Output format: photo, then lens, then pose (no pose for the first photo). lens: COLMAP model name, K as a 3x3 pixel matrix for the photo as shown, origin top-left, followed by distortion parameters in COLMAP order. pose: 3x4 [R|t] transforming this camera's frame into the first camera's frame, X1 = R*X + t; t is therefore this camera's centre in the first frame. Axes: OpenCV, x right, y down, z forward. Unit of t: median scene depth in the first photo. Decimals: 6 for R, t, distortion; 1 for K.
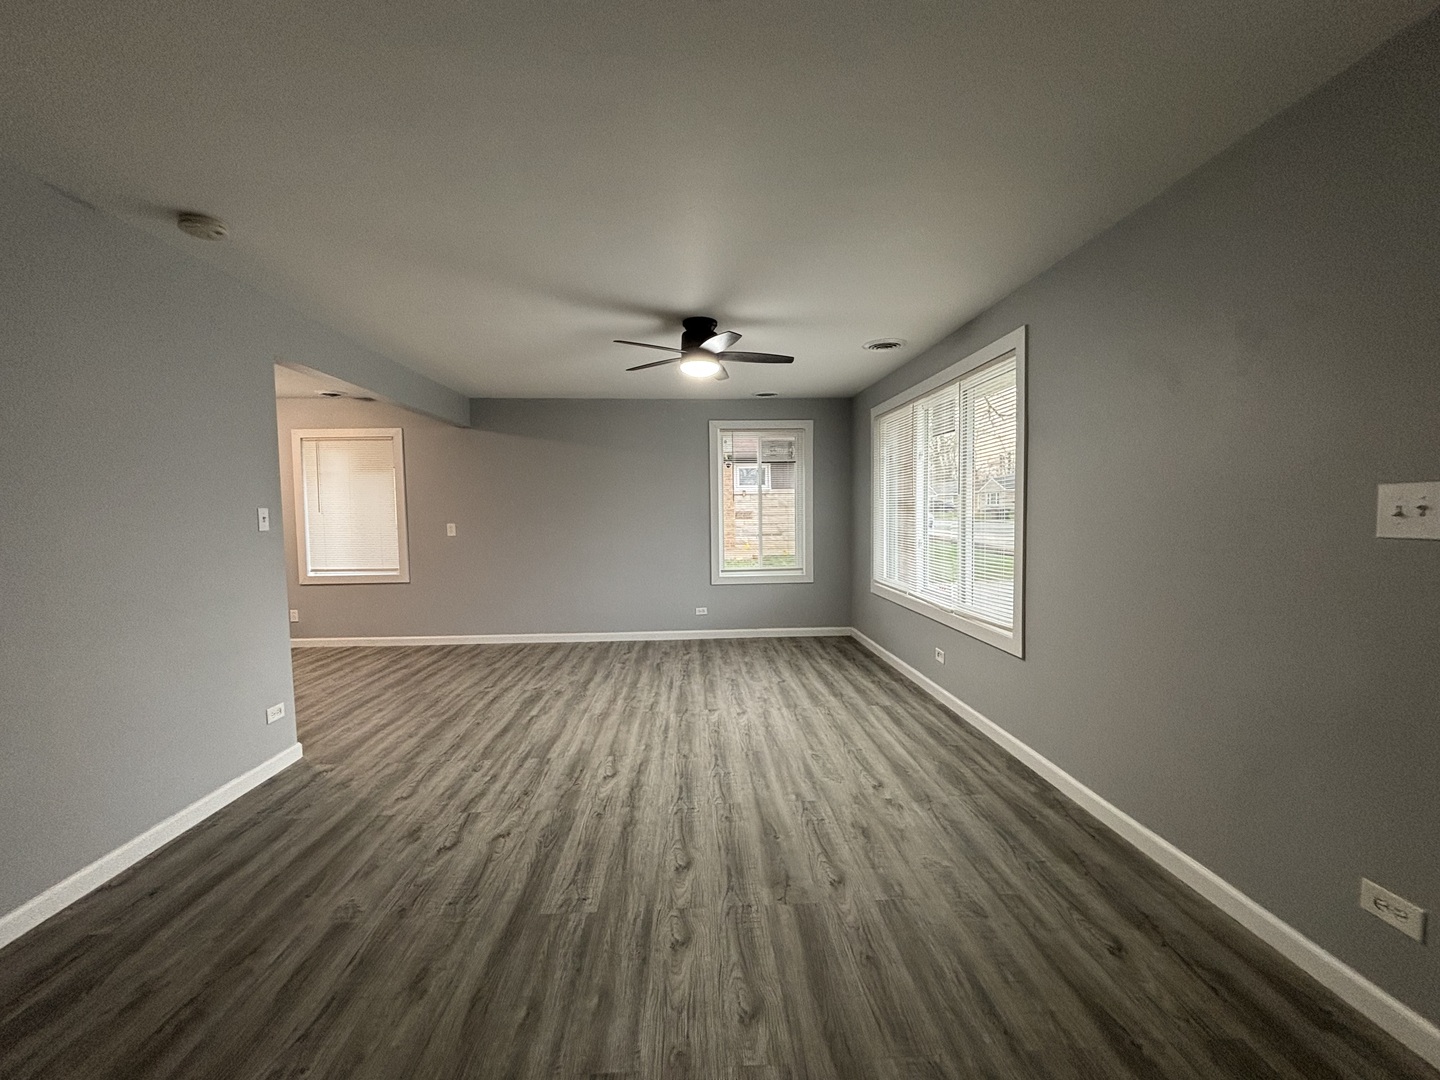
lens RADIAL K [[583.8, 0, 714.7], [0, 583.8, 543.9], [0, 0, 1]] dist [0.028919, -0.024482]
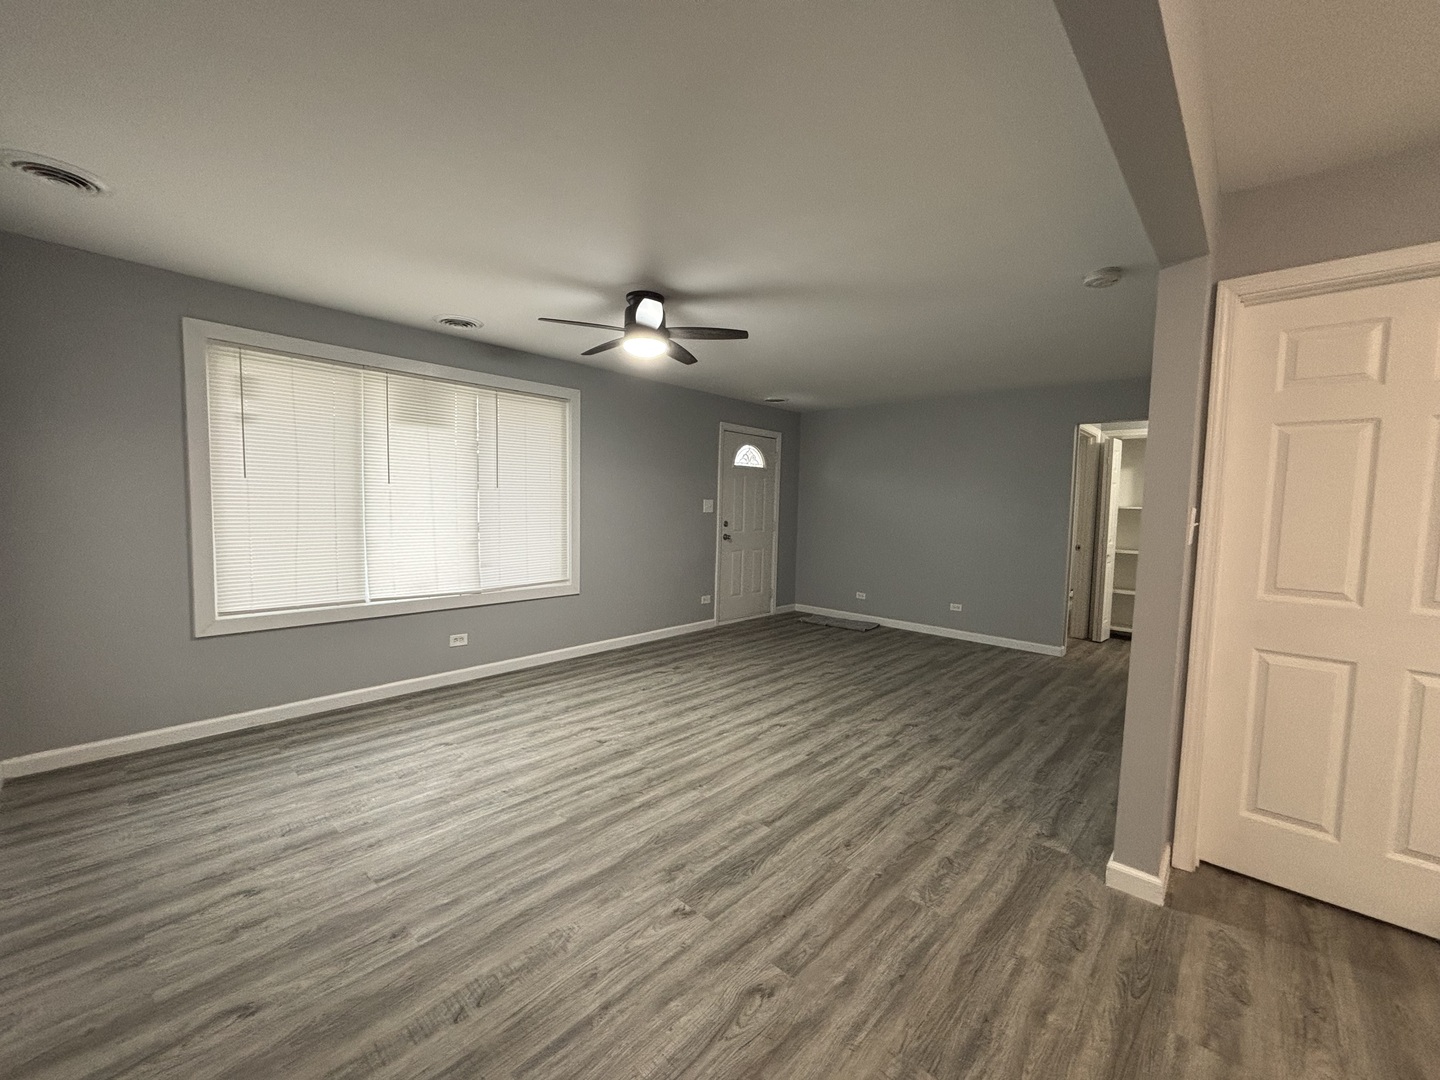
lens RADIAL K [[582.2, 0, 716.4], [0, 582.2, 540.7], [0, 0, 1]] dist [0.000170, 0.000162]
pose [[-0.700829, -0.050299, 0.711554, -0.818294], [0.028551, 0.994734, 0.098438, -0.092573], [-0.712758, 0.089303, -0.695702, 1.684022]]
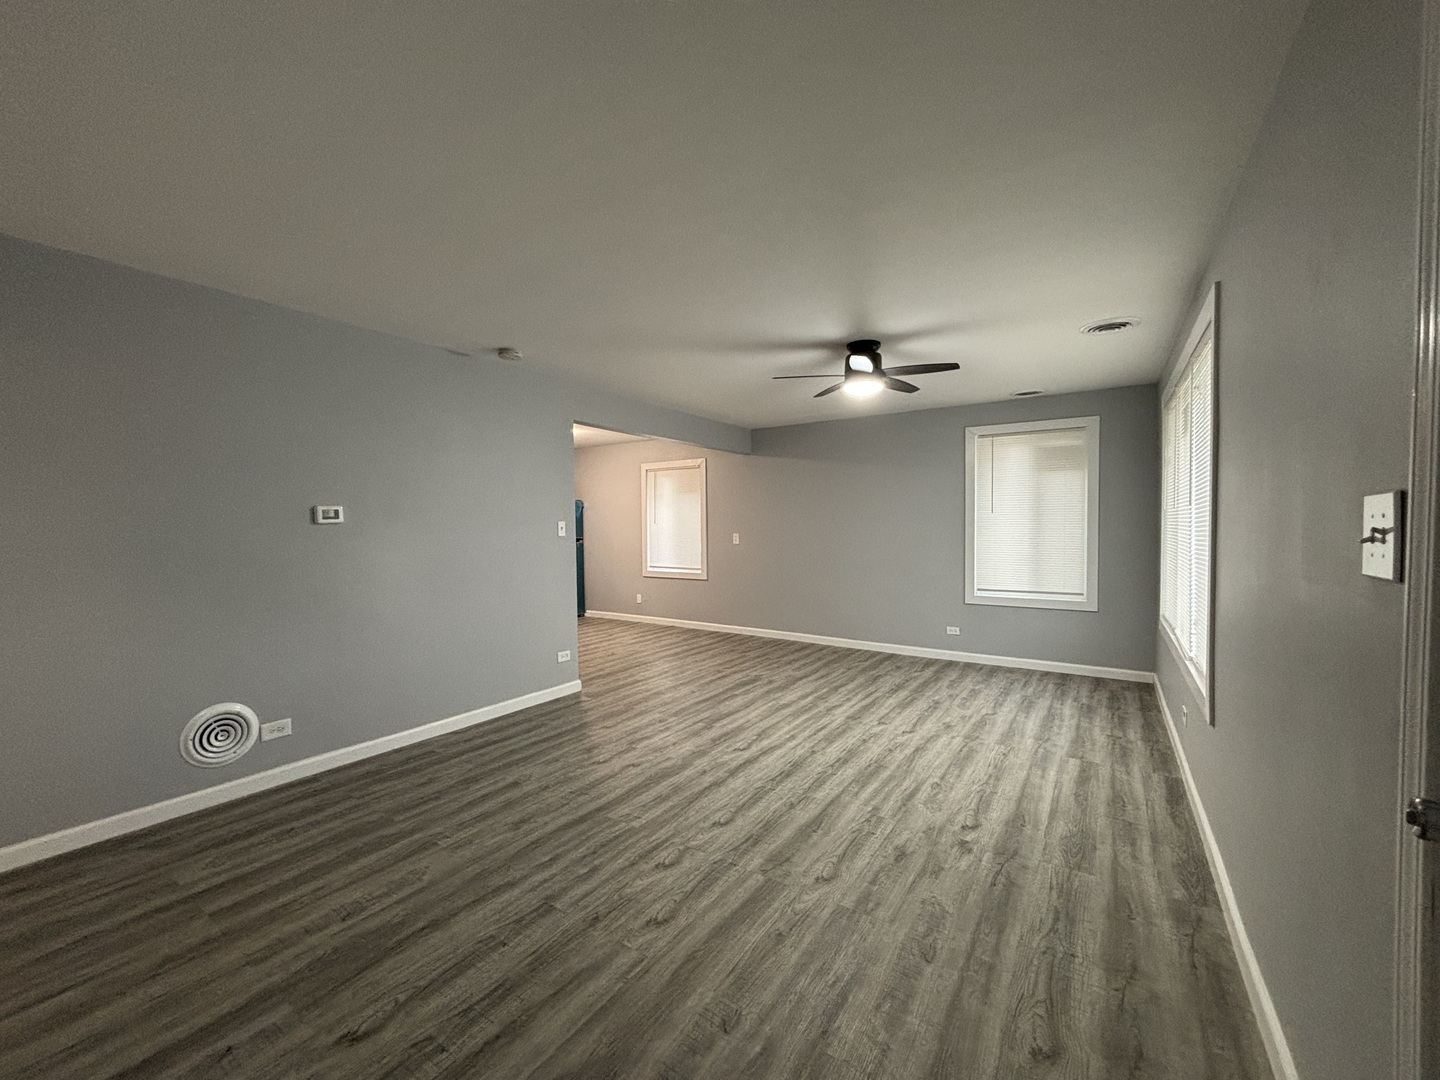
lens RADIAL K [[580.9, 0, 714.6], [0, 580.9, 541.1], [0, 0, 1]] dist [0.001399, 0.002511]
pose [[0.801633, 0.025636, -0.597266, 0.414123], [-0.040358, 0.999122, -0.011282, -0.005749], [0.596452, 0.033149, 0.801964, 0.019331]]
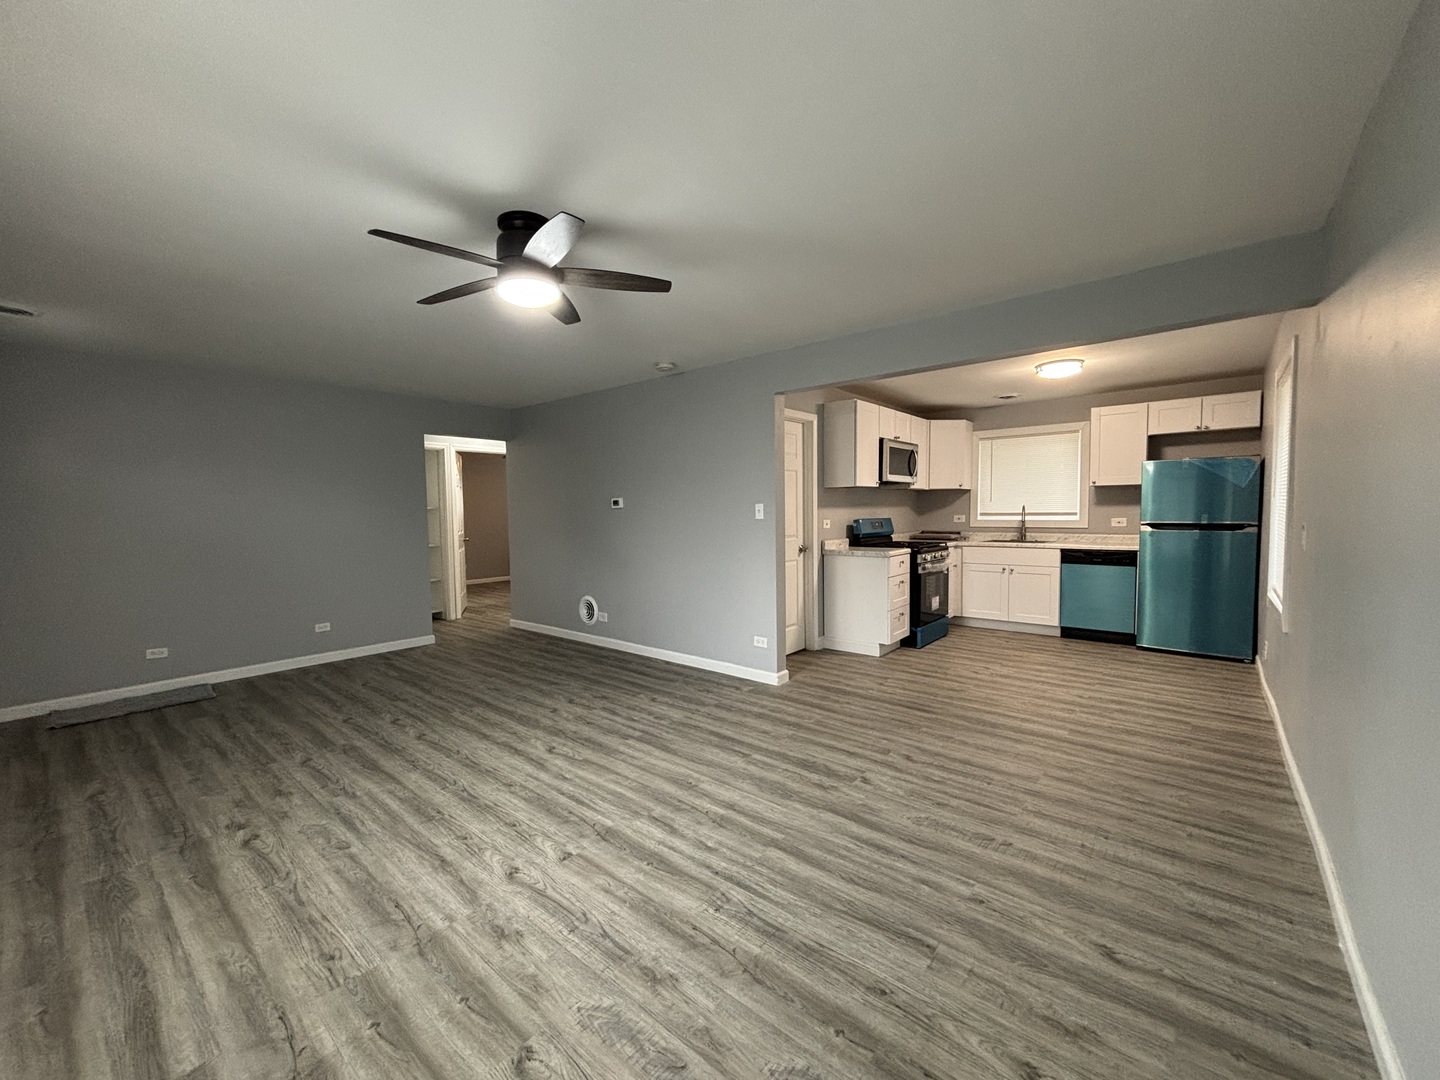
lens RADIAL K [[580.9, 0, 714.6], [0, 580.9, 541.1], [0, 0, 1]] dist [0.001399, 0.002511]
pose [[-0.678375, 0.064939, -0.731840, 0.349933], [-0.019966, 0.994089, 0.106717, -0.107651], [0.734444, 0.087006, -0.673069, 1.722560]]
